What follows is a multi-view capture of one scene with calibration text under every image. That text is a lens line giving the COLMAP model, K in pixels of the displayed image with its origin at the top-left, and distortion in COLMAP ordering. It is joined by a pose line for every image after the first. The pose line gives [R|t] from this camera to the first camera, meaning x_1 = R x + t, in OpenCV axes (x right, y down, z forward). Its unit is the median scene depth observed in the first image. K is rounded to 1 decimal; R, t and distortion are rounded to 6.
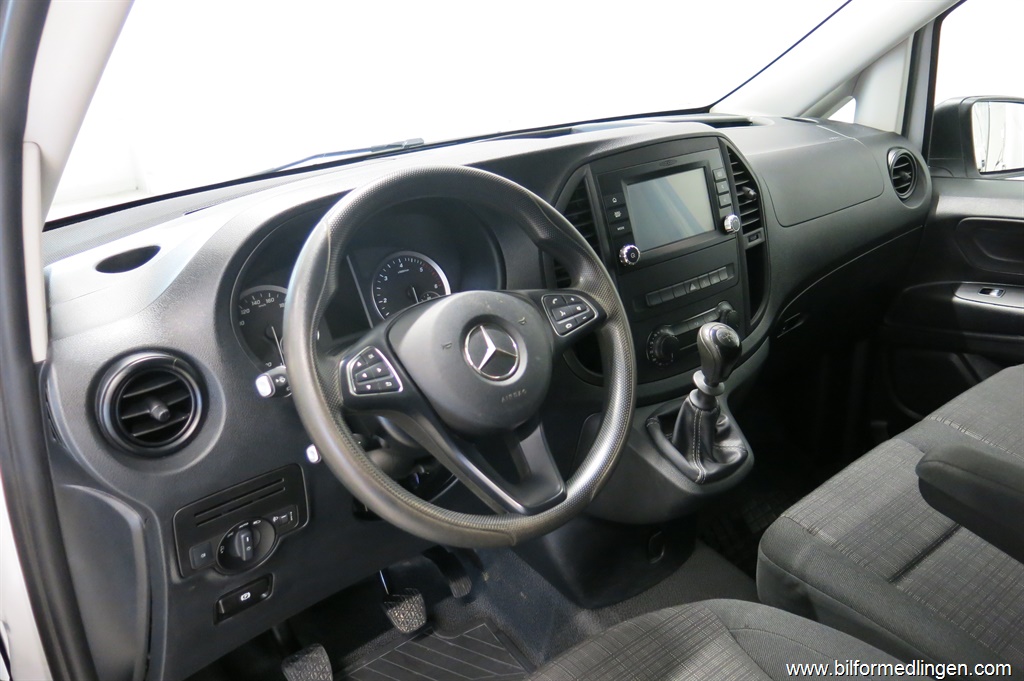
lens RADIAL K [[849.7, 0, 512.0], [0, 849.7, 340.5], [0, 0, 1]] dist [-0.008264, -0.006624]
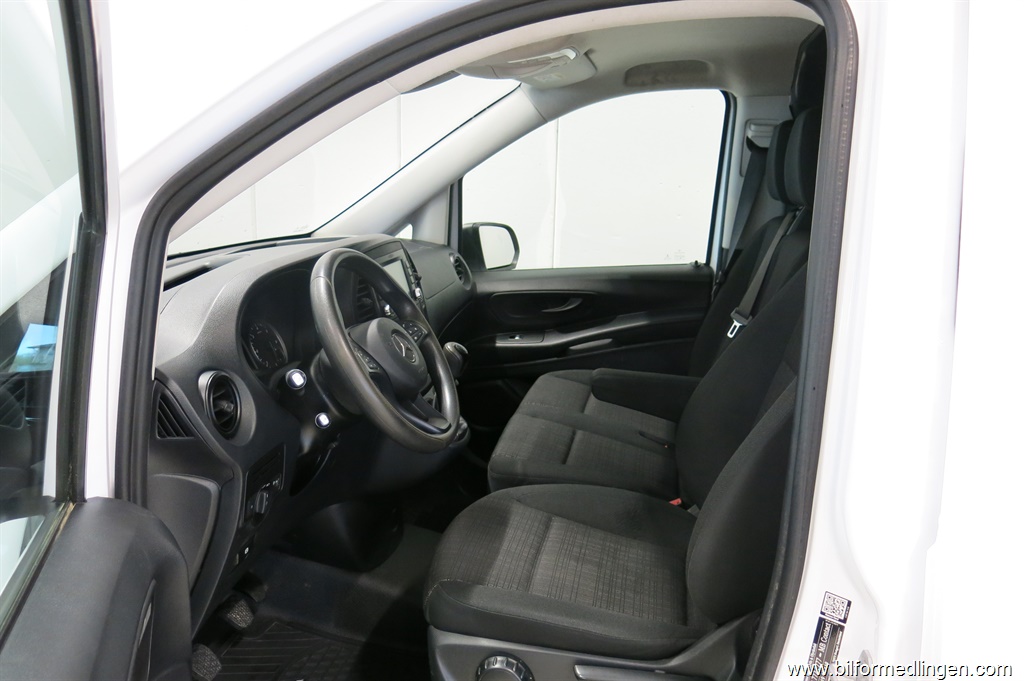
lens RADIAL K [[849.7, 0, 512.0], [0, 849.7, 340.5], [0, 0, 1]] dist [-0.008264, -0.006624]
pose [[0.770672, -0.095387, 0.630053, -0.461822], [0.197418, 0.975827, -0.093744, 0.099386], [-0.605880, 0.196630, 0.770873, -0.243713]]
